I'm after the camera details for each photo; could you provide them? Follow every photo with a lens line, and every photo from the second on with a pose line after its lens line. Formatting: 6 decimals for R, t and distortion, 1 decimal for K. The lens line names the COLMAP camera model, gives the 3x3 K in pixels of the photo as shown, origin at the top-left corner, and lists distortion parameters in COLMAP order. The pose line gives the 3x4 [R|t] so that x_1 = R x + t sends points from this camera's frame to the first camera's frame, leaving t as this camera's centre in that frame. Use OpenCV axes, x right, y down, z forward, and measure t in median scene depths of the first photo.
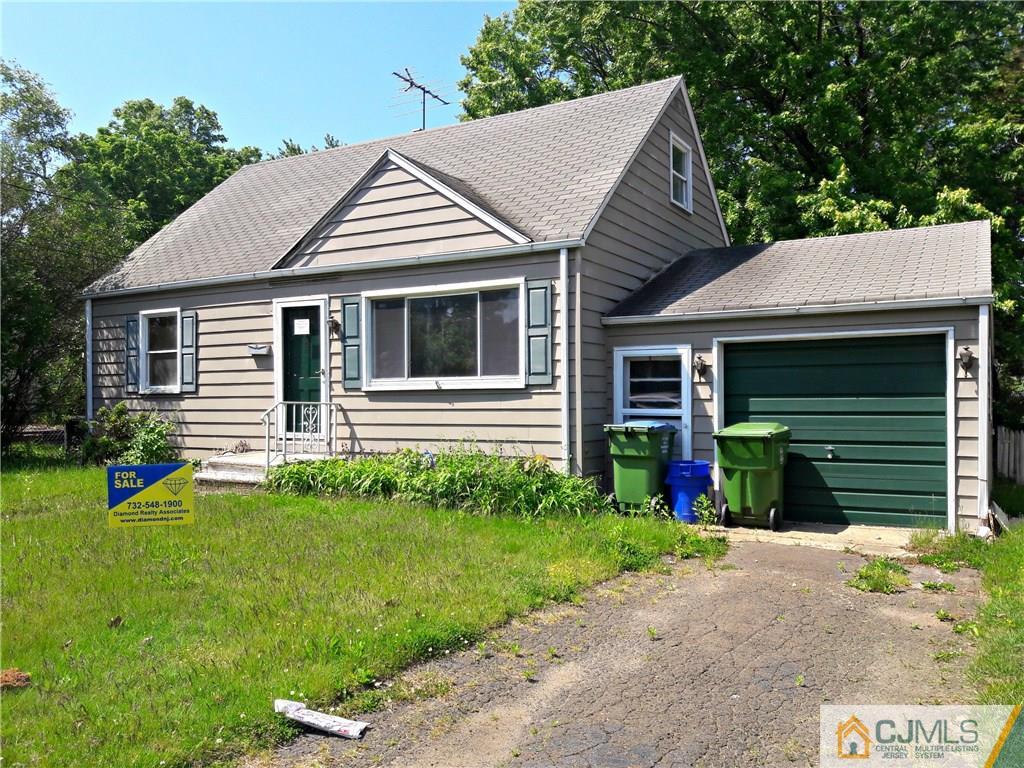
lens RADIAL K [[852.7, 0, 511.9], [0, 852.7, 396.1], [0, 0, 1]] dist [0.084073, -0.068627]
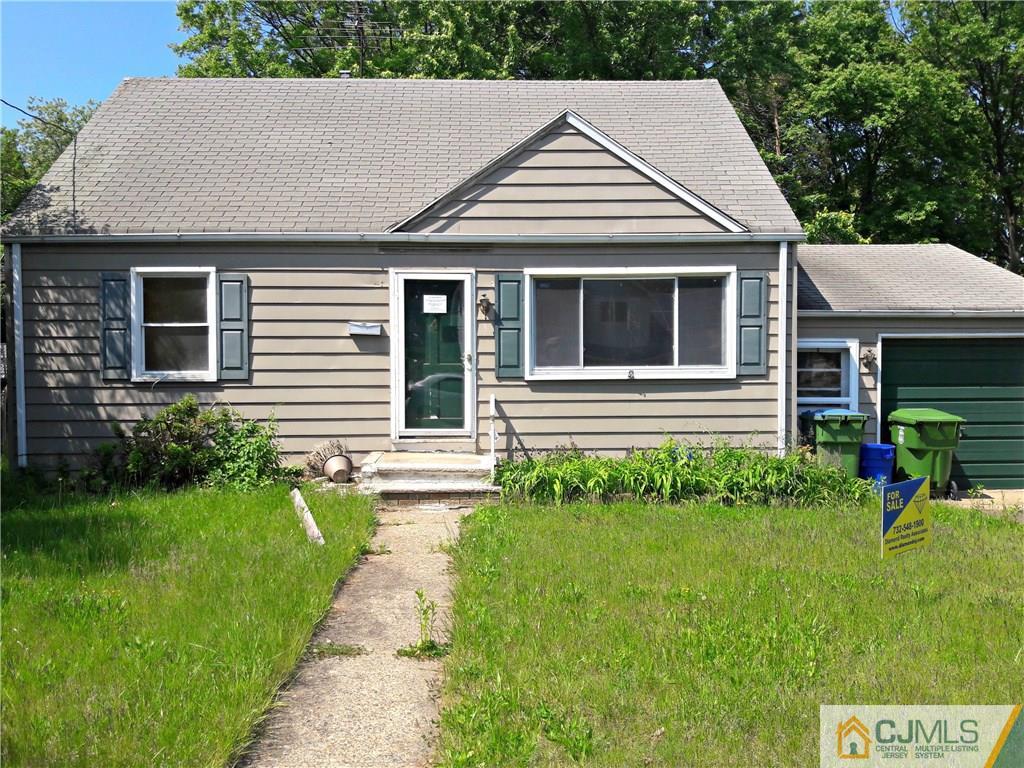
lens RADIAL K [[852.7, 0, 526.7], [0, 852.7, 398.8], [0, 0, 1]] dist [0.084073, -0.068627]
pose [[0.848260, -0.012745, 0.529426, -0.656025], [-0.002393, 0.999608, 0.027898, -0.011641], [-0.529574, -0.024932, 0.847897, 0.252547]]
